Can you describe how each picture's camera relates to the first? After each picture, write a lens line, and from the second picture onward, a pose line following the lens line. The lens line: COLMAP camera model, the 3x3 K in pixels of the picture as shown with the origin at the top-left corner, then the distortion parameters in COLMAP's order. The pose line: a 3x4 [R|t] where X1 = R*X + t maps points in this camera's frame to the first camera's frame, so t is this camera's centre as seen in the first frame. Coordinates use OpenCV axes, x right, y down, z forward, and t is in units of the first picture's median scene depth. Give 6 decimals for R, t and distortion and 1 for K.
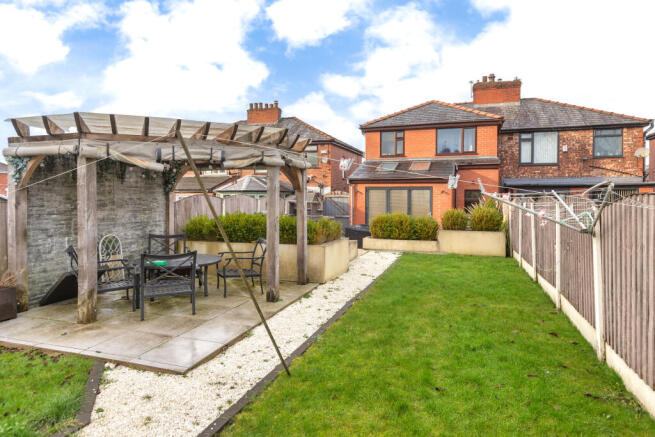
lens RADIAL K [[397.3, 0, 324.8], [0, 397.3, 202.3], [0, 0, 1]] dist [0.005338, 0.000400]
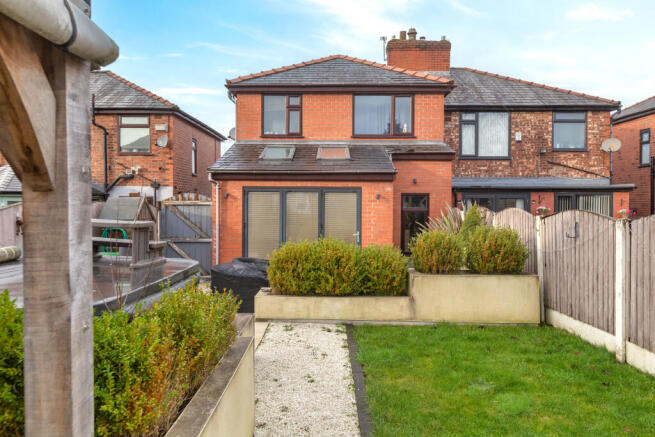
lens RADIAL K [[473.7, 0, 327.5], [0, 473.7, 218.5], [0, 0, 1]] dist [0.009151, 0.002200]
pose [[0.943074, -0.010847, 0.332406, -0.005068], [0.003329, 0.999726, 0.023177, -0.008705], [-0.332566, -0.020751, 0.942852, 0.309622]]
